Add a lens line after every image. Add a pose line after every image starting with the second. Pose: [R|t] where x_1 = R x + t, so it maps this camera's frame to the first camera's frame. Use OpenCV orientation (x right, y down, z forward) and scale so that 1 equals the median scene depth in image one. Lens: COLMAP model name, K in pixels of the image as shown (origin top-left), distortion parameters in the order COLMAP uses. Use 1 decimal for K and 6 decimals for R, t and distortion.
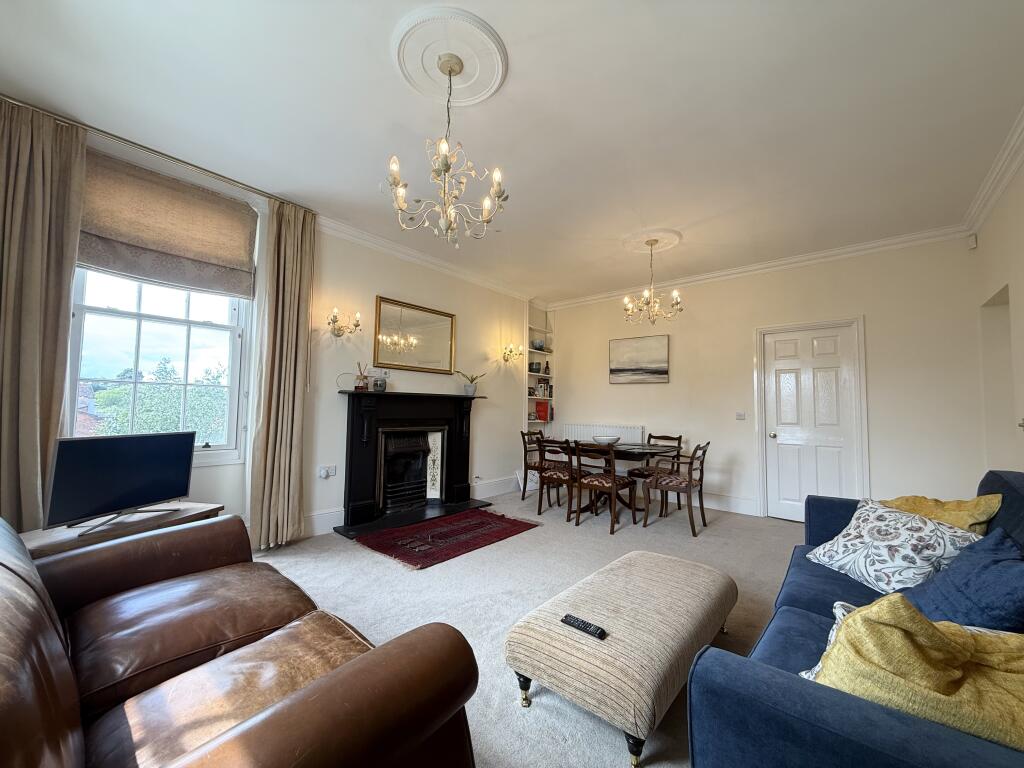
lens RADIAL K [[404.5, 0, 509.2], [0, 404.5, 385.2], [0, 0, 1]] dist [-0.000465, -0.000039]
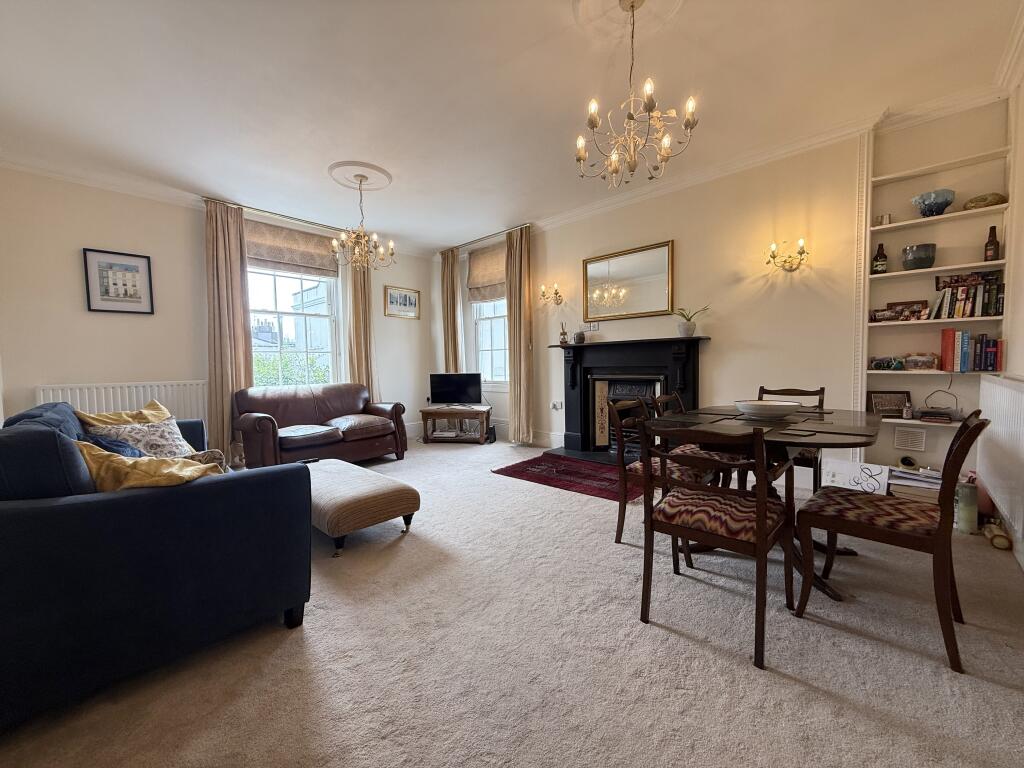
lens RADIAL K [[404.5, 0, 509.2], [0, 404.5, 385.2], [0, 0, 1]] dist [-0.000465, -0.000039]
pose [[-0.043175, 0.038853, -0.998312, 0.850382], [0.077667, 0.996350, 0.035417, 0.076734], [0.996044, -0.076006, -0.046035, 0.827744]]
